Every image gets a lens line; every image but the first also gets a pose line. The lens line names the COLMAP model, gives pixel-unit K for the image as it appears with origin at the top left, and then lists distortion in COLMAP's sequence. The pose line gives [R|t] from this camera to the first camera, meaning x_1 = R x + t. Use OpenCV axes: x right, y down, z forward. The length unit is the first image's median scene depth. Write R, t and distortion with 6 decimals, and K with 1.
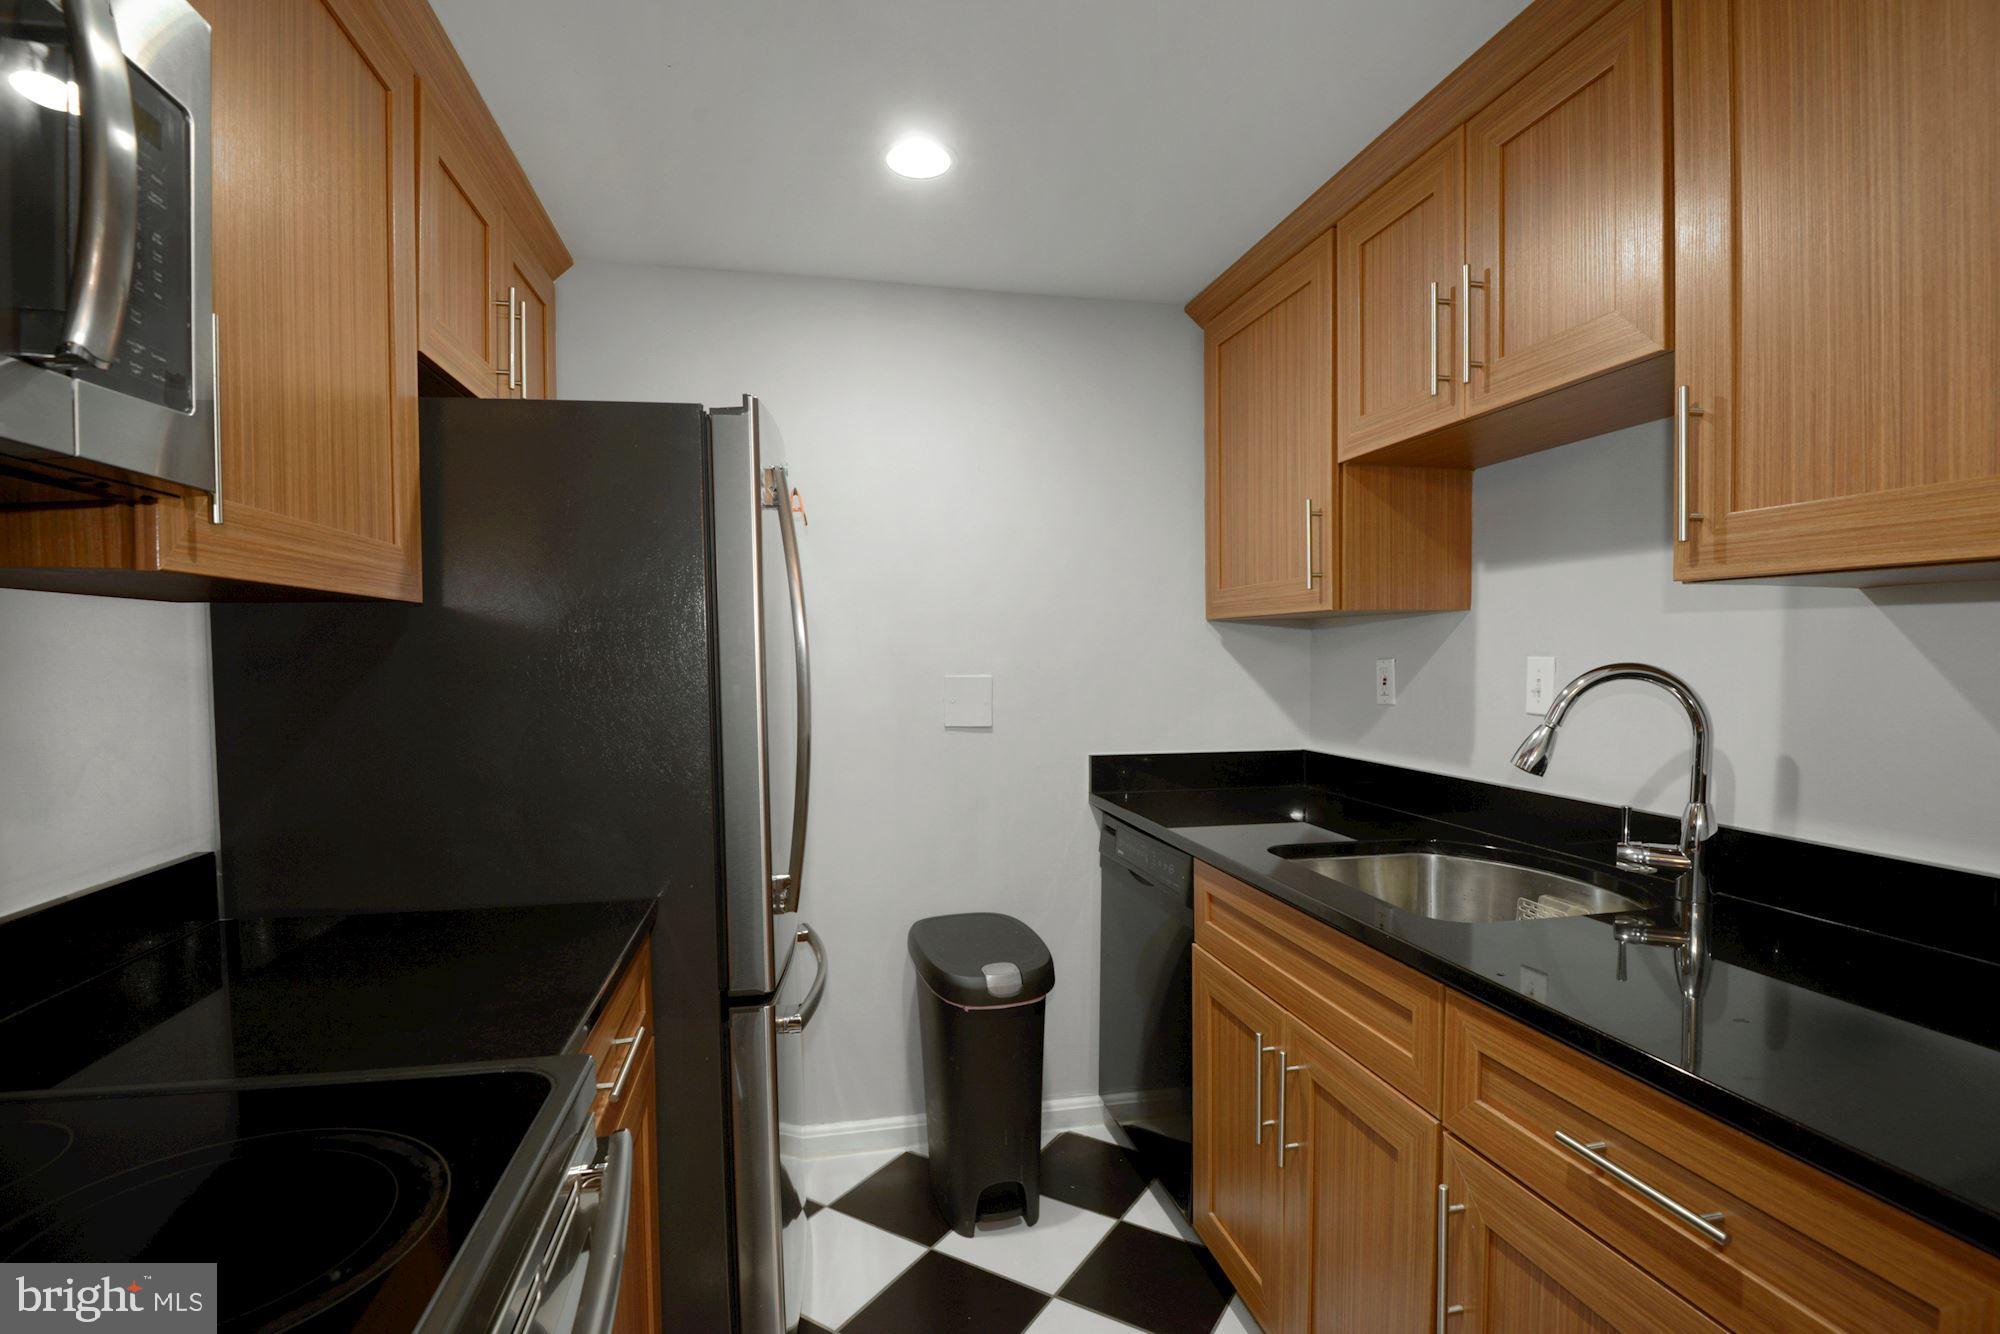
lens RADIAL K [[932.7, 0, 999.8], [0, 932.7, 693.9], [0, 0, 1]] dist [-0.033861, -0.000485]
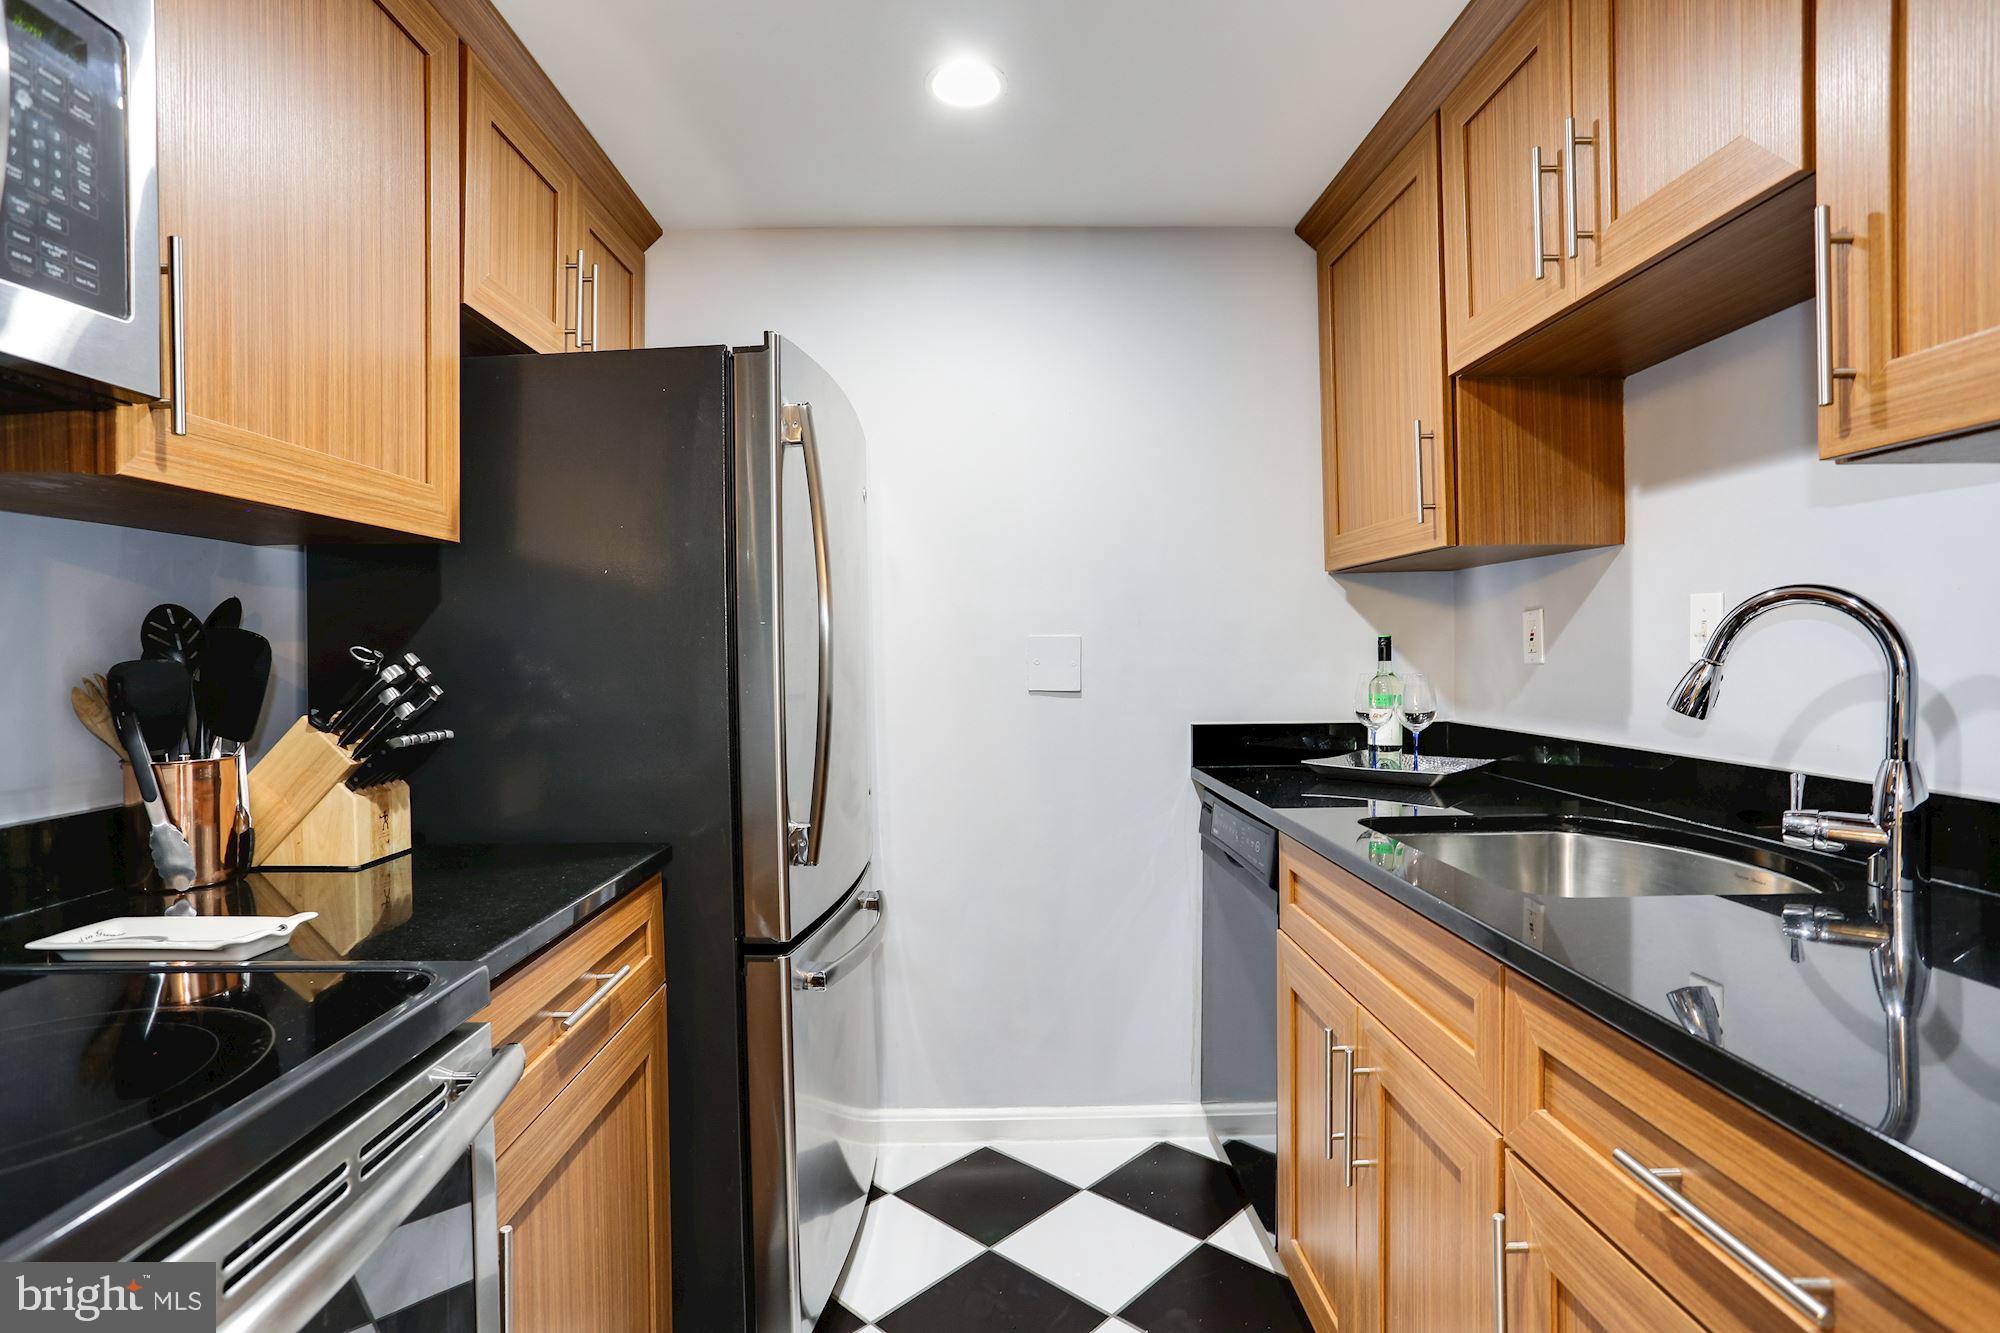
lens RADIAL K [[974.2, 0, 992.0], [0, 974.2, 658.0], [0, 0, 1]] dist [-0.068748, 0.032487]
pose [[0.980394, -0.001284, -0.197041, 0.162538], [-0.005294, 0.999446, -0.032852, 0.059974], [0.196974, 0.033251, 0.979845, 0.066135]]
